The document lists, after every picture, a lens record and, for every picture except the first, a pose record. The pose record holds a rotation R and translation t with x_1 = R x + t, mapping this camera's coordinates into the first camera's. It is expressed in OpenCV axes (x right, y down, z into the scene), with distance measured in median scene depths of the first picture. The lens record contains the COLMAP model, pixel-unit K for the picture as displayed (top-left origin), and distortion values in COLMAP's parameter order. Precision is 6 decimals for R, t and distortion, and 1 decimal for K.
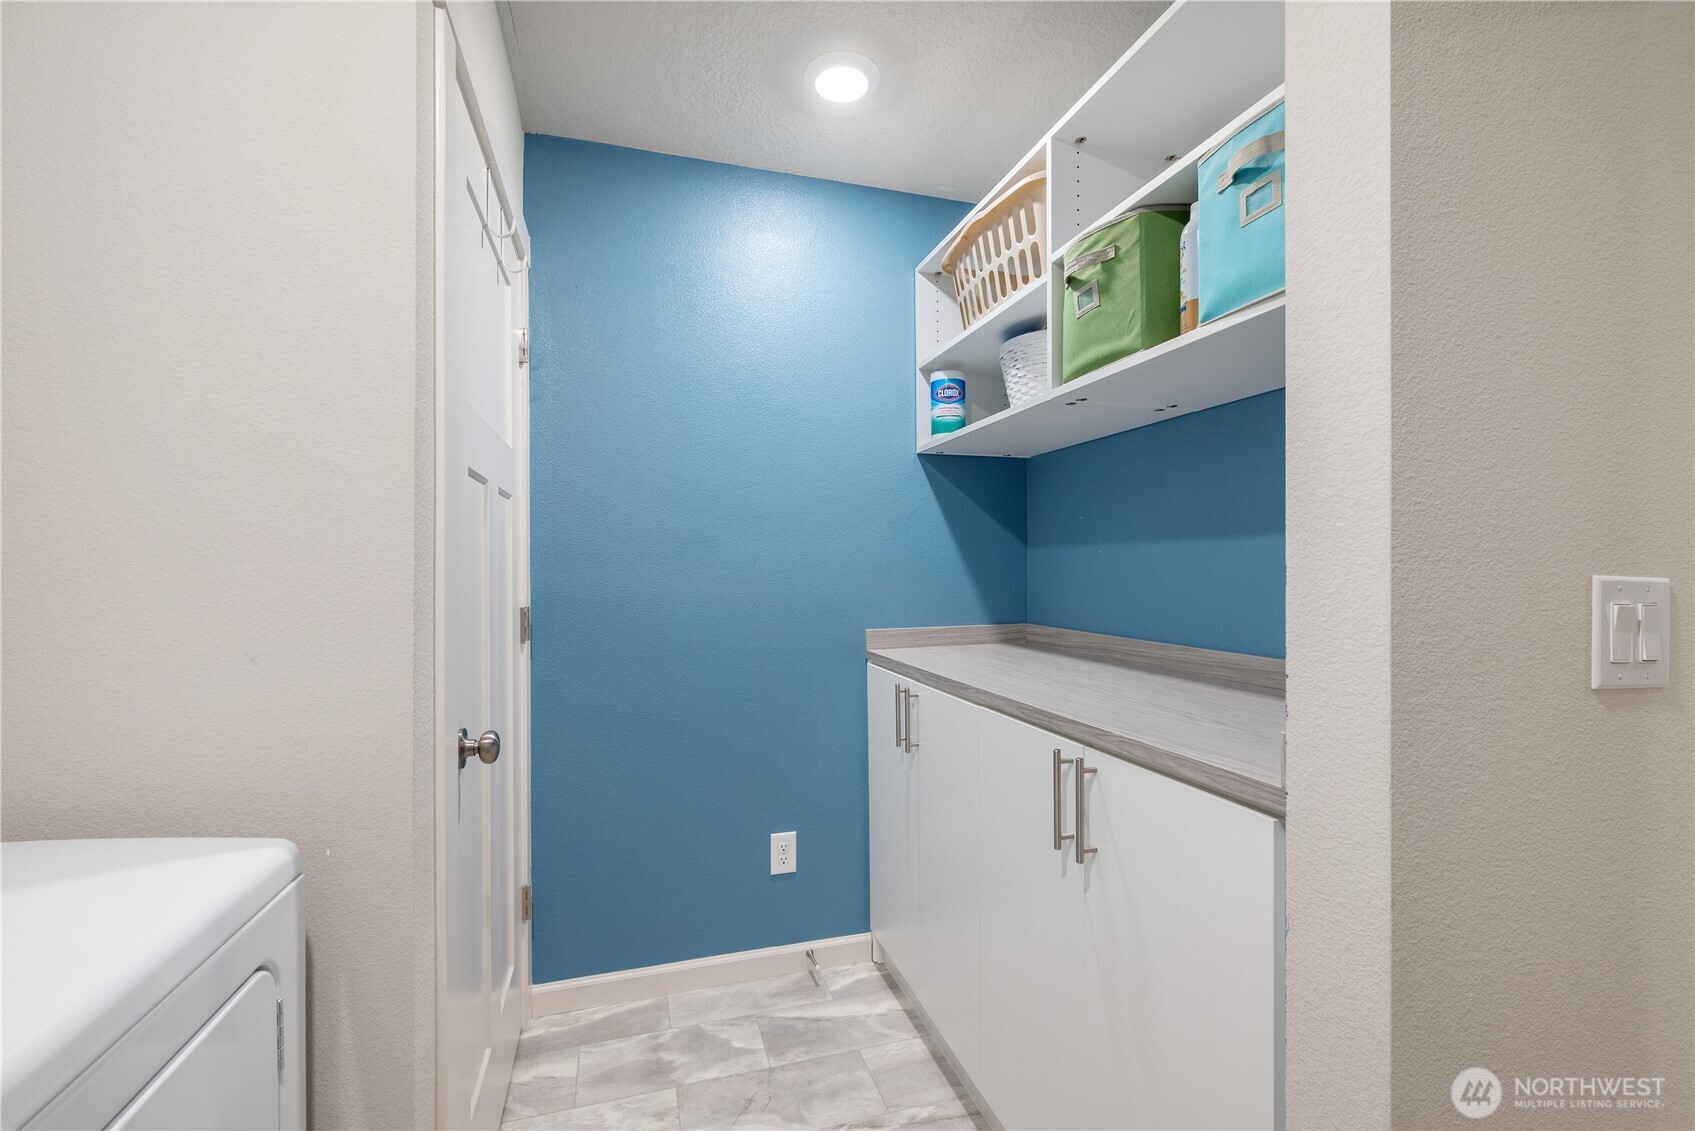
lens RADIAL K [[723.0, 0, 847.7], [0, 723.0, 574.3], [0, 0, 1]] dist [0.001283, 0.000777]
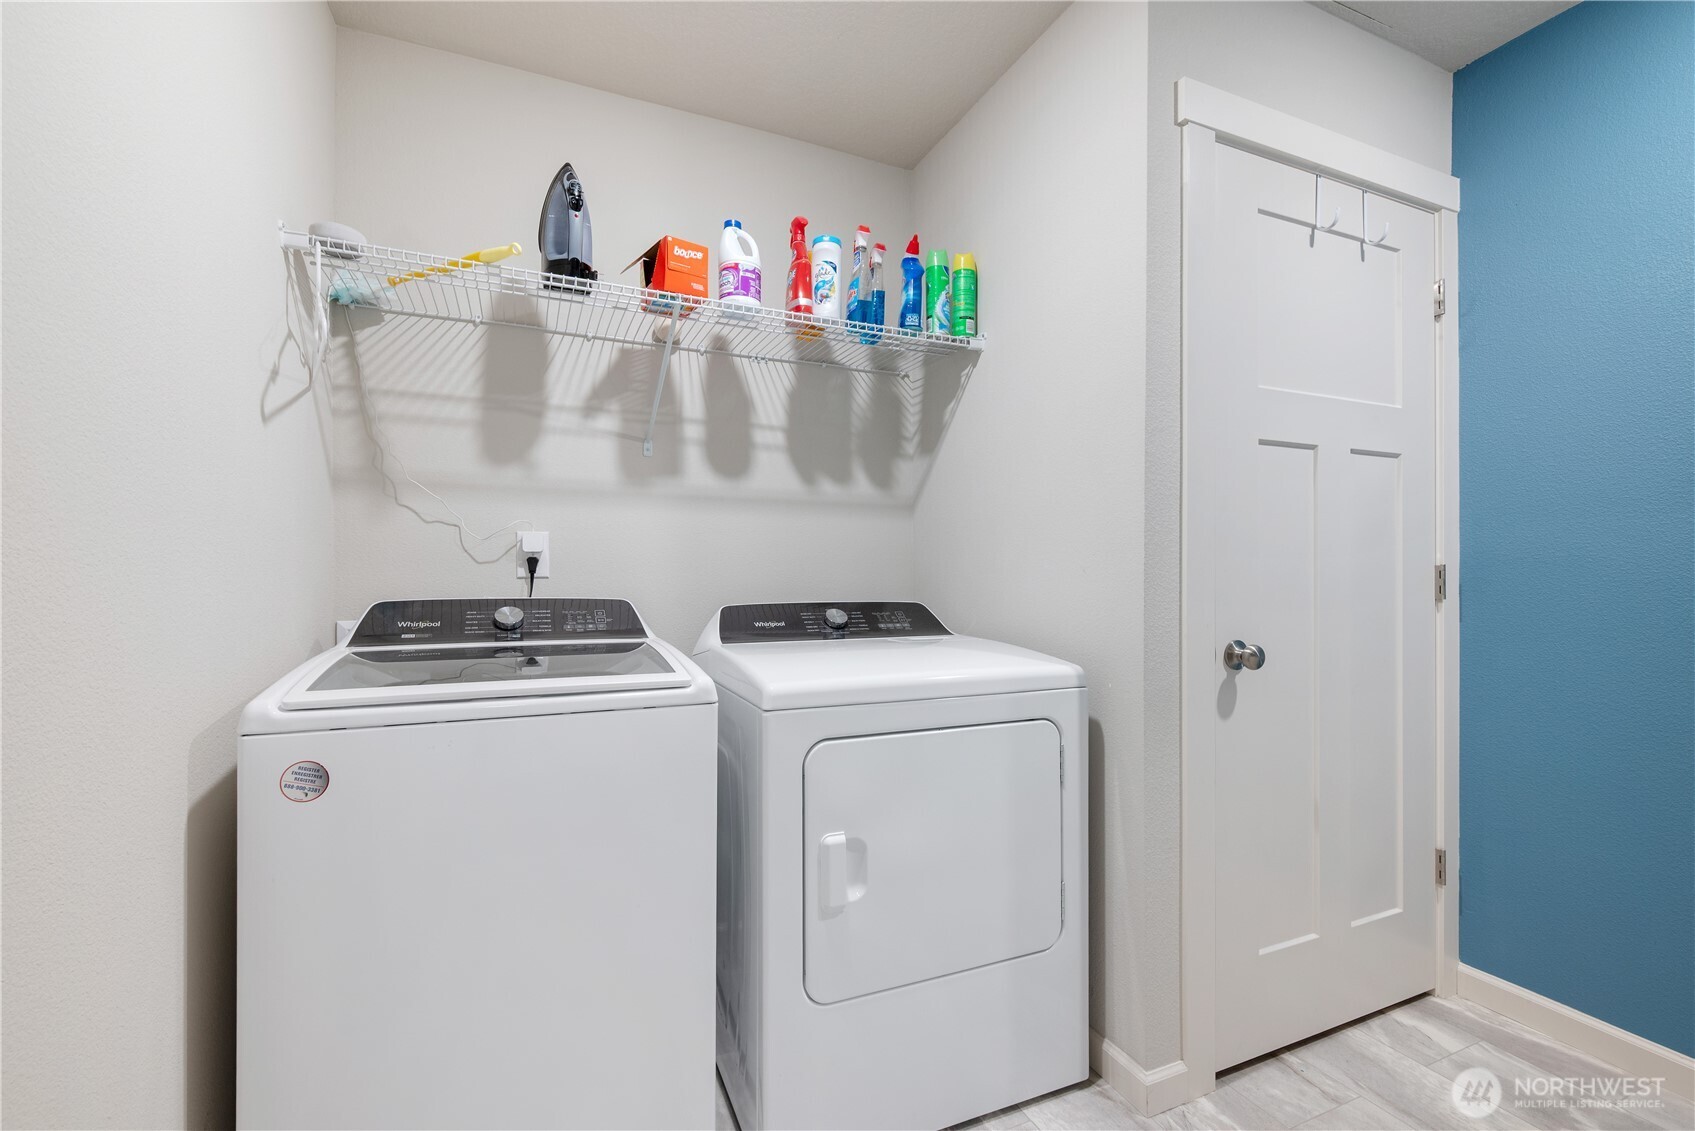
lens RADIAL K [[723.0, 0, 850.4], [0, 723.0, 569.0], [0, 0, 1]] dist [0.001283, 0.000777]
pose [[0.117133, -0.007391, -0.993089, 0.435731], [-0.000272, 0.999972, -0.007475, 0.059969], [0.993116, 0.001145, 0.117127, 0.093887]]
